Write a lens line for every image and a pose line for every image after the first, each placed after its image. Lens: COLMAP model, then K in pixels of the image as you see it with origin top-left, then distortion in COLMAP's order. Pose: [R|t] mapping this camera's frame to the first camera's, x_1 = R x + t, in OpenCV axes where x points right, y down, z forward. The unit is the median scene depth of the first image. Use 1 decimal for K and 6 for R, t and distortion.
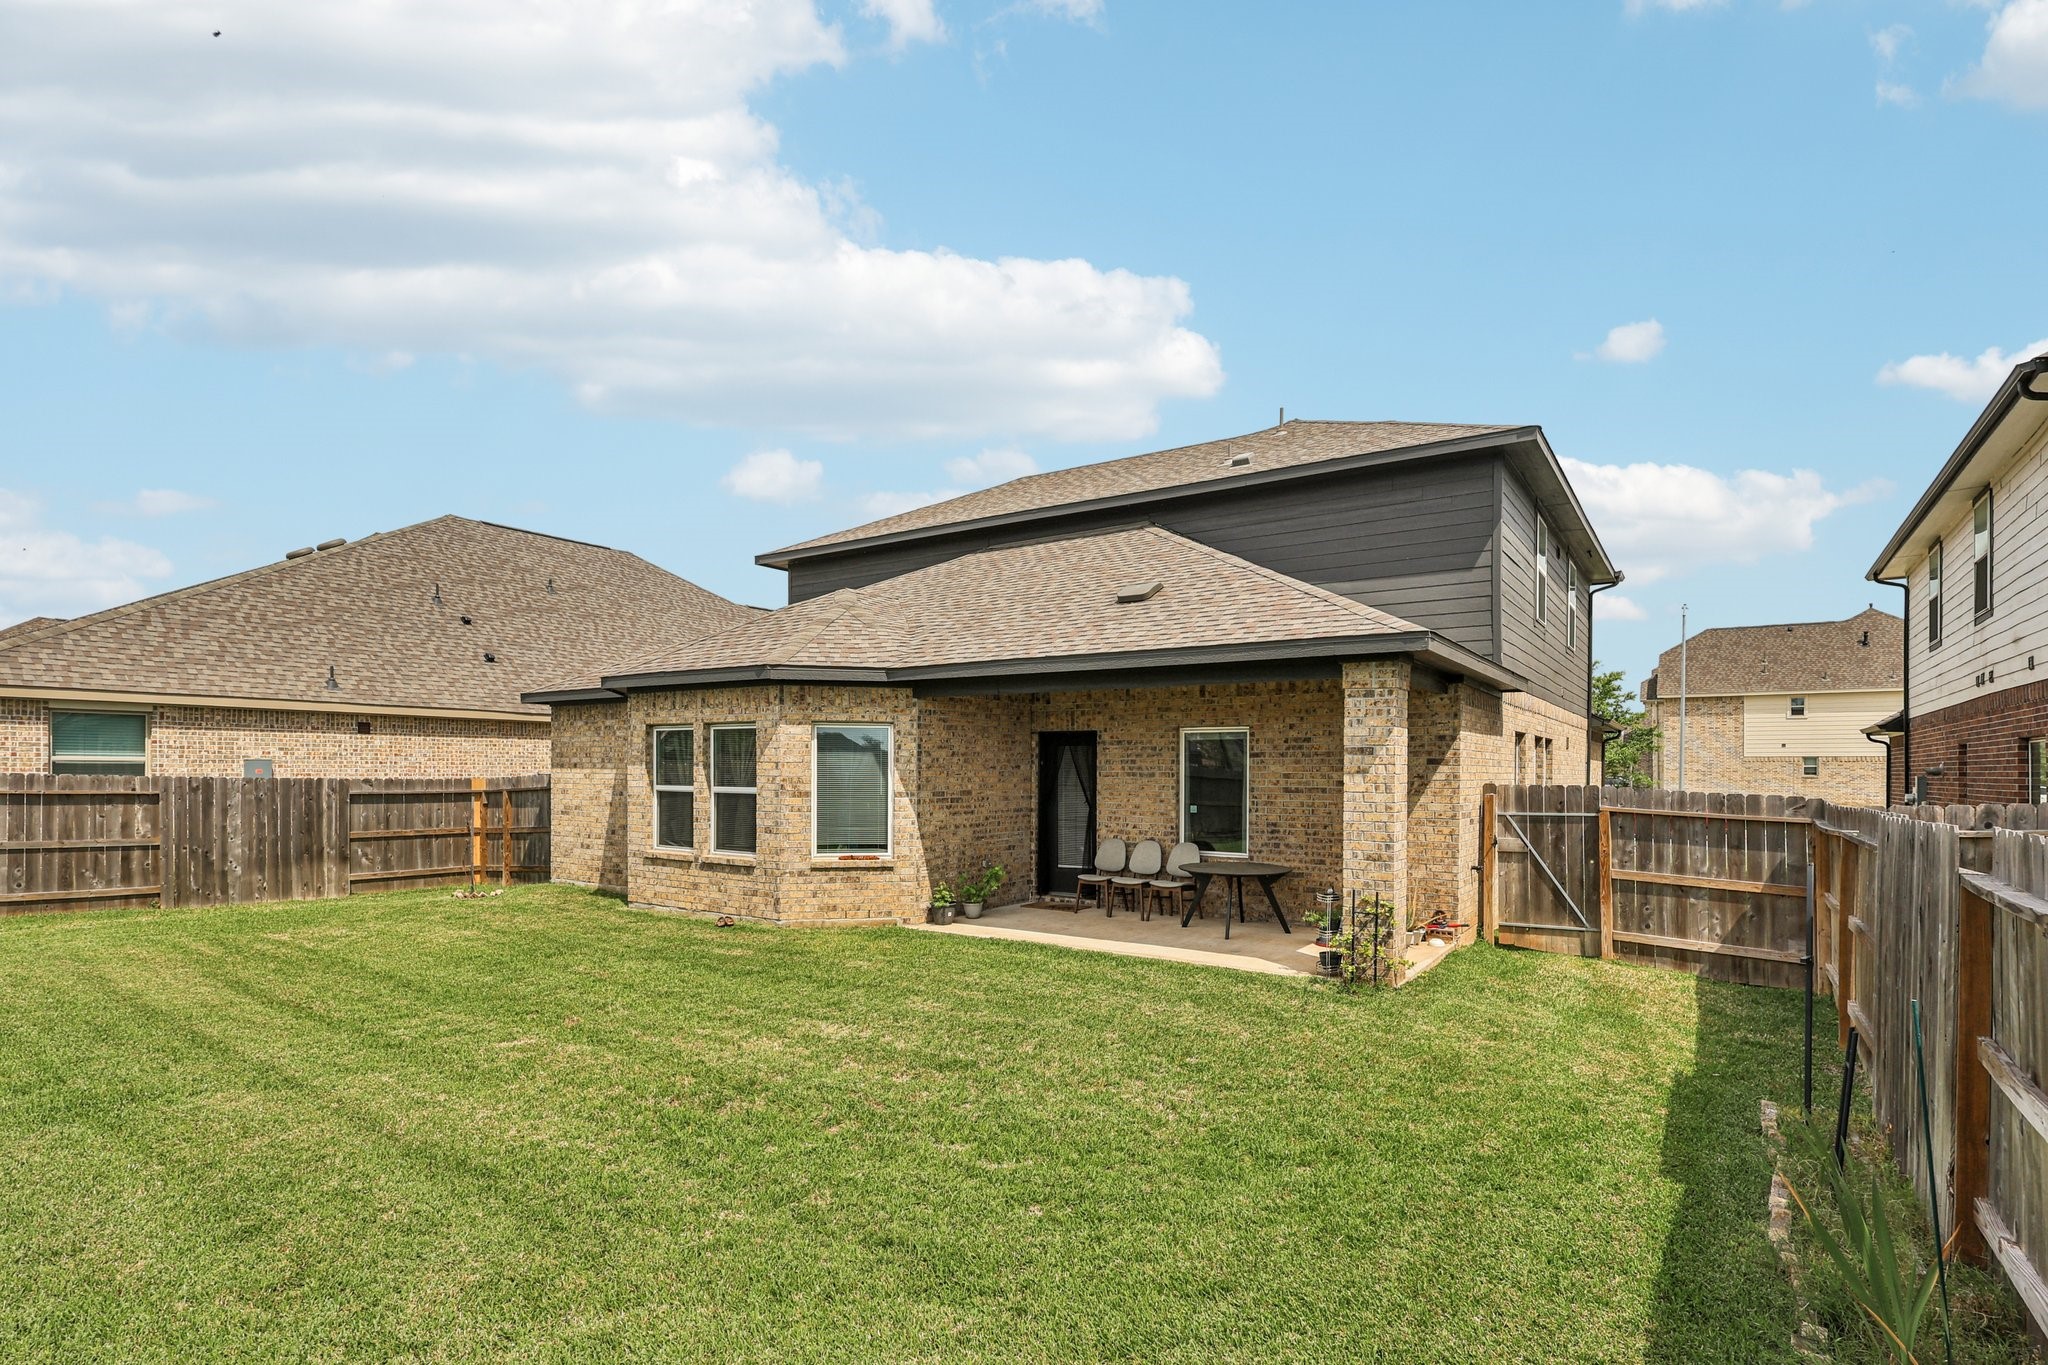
lens RADIAL K [[974.1, 0, 1025.3], [0, 974.1, 761.7], [0, 0, 1]] dist [-0.000653, -0.000162]
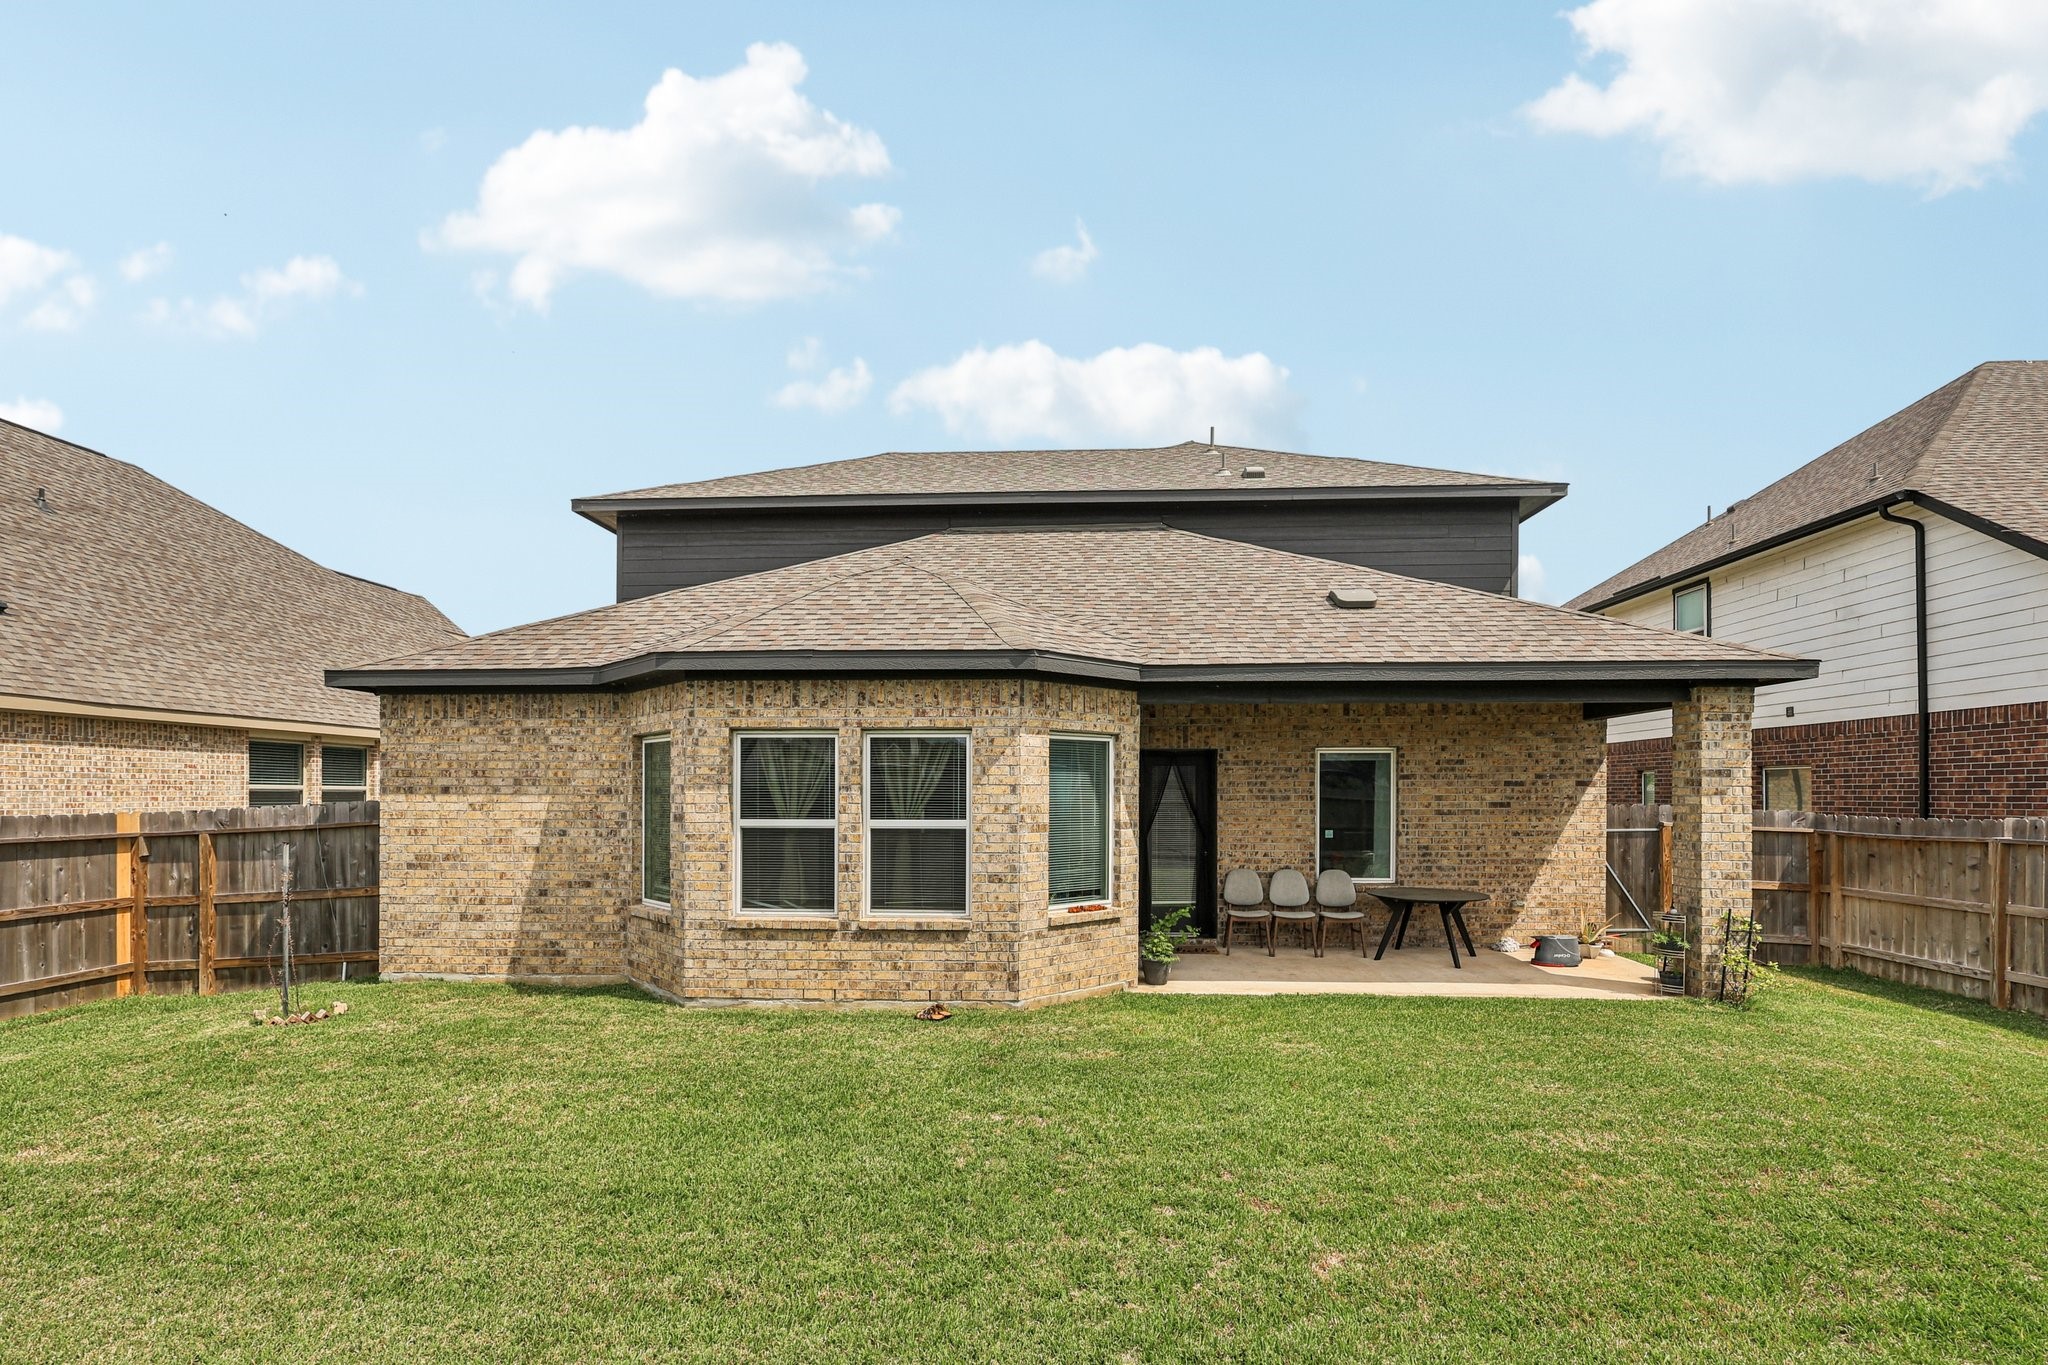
lens RADIAL K [[973.6, 0, 1025.1], [0, 973.6, 780.4], [0, 0, 1]] dist [0.000024, 0.000420]
pose [[0.865602, 0.001319, 0.500731, -0.530597], [0.000261, 0.999995, -0.003085, -0.000258], [-0.500732, 0.002801, 0.865598, 0.316338]]
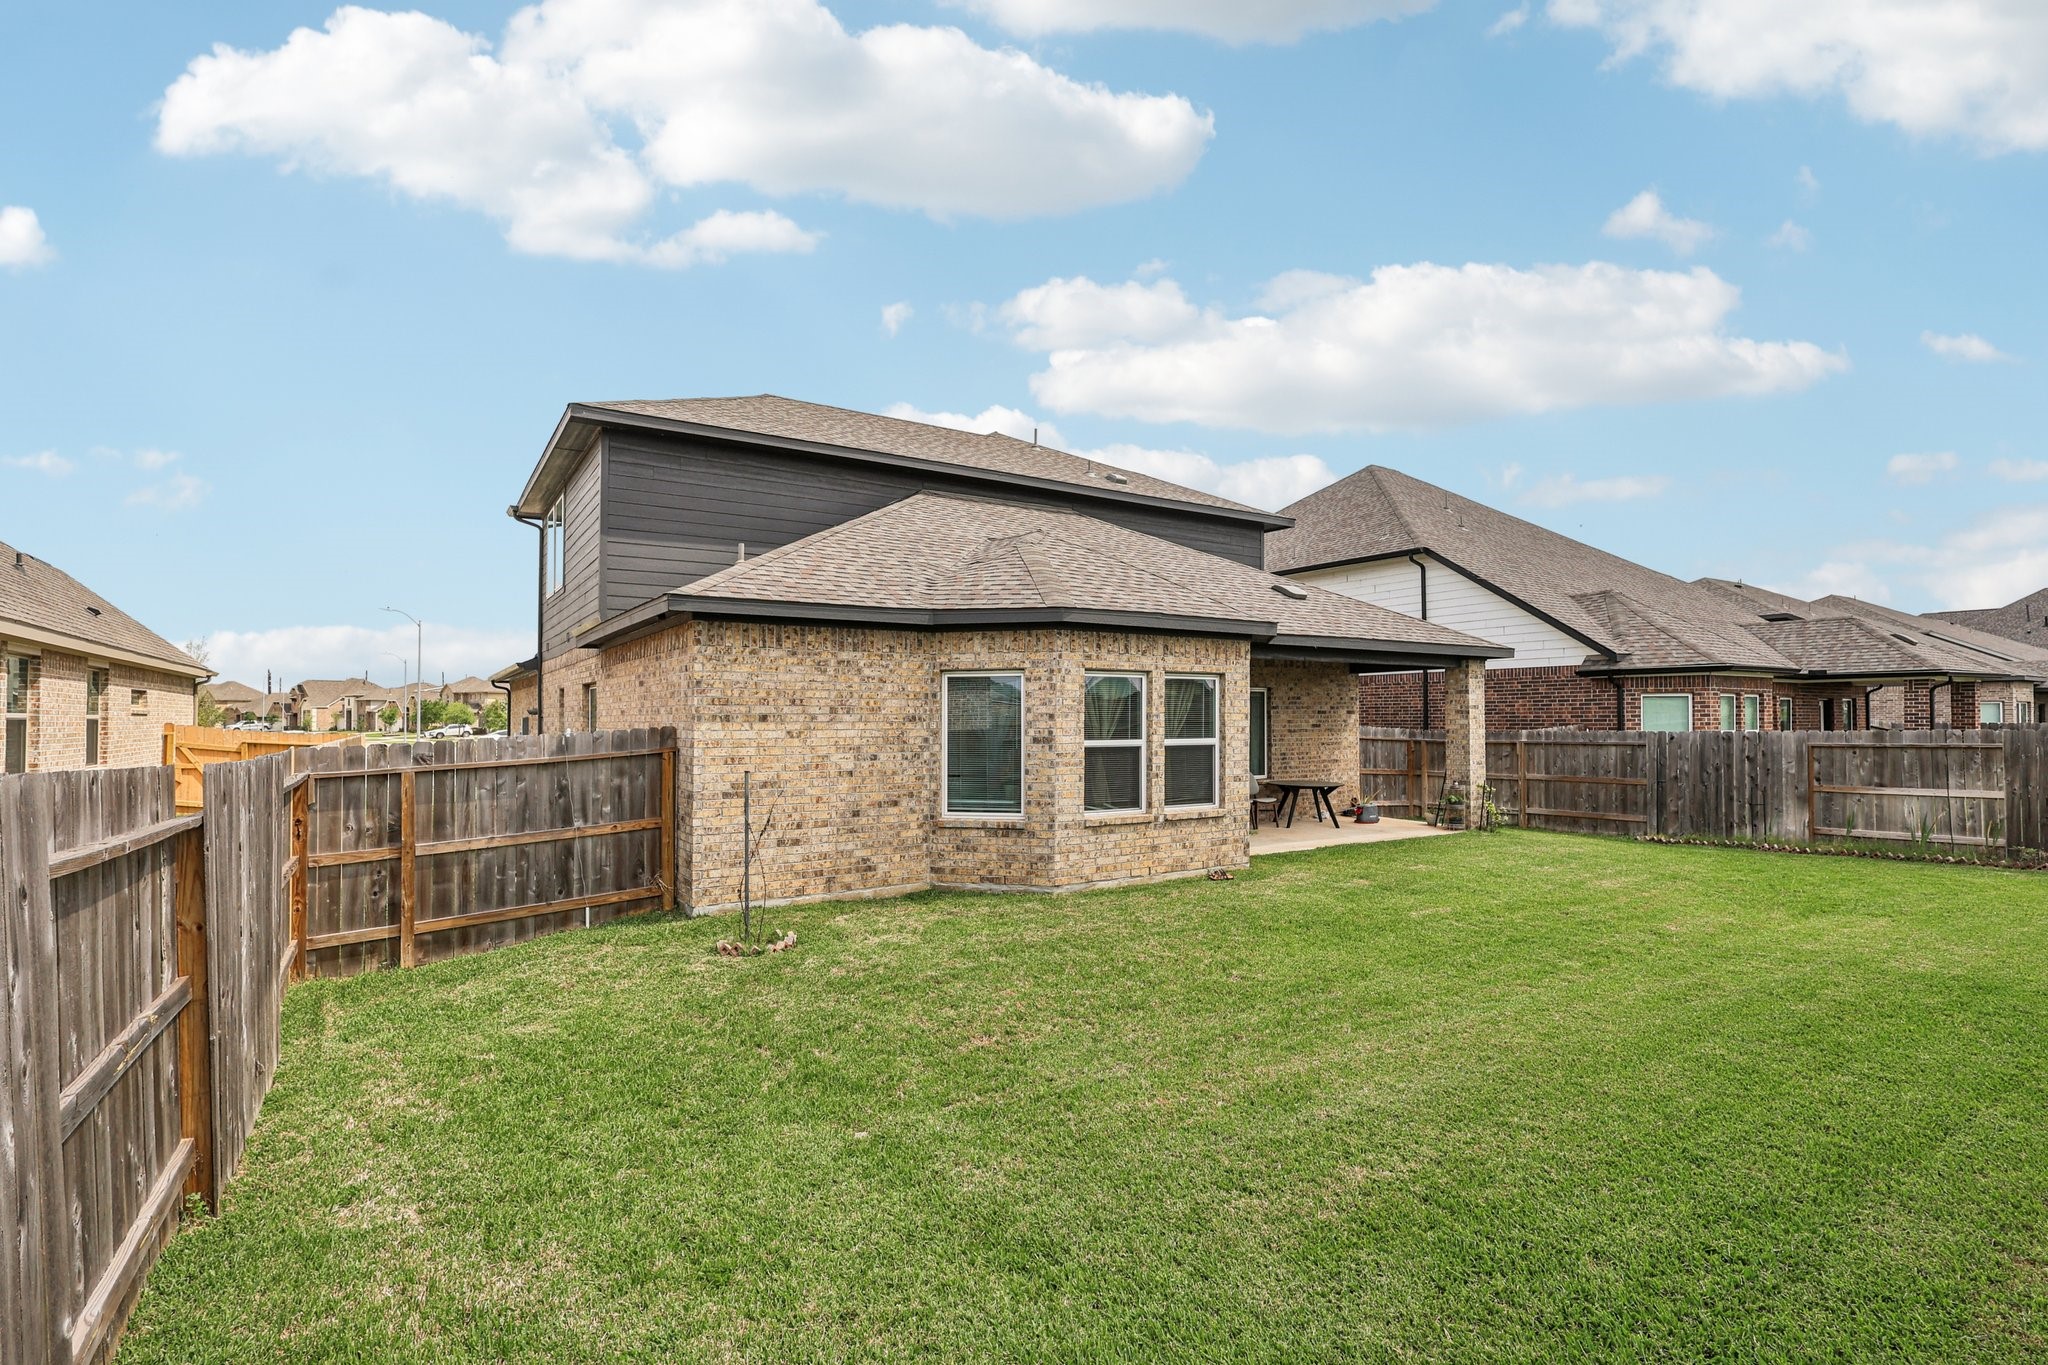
lens RADIAL K [[951.2, 0, 1022.1], [0, 951.2, 679.7], [0, 0, 1]] dist [0.001296, 0.000102]
pose [[0.409077, 0.030569, 0.911988, -1.125588], [-0.001352, 0.999458, -0.032894, -0.001225], [-0.912499, 0.012223, 0.408897, 0.692308]]
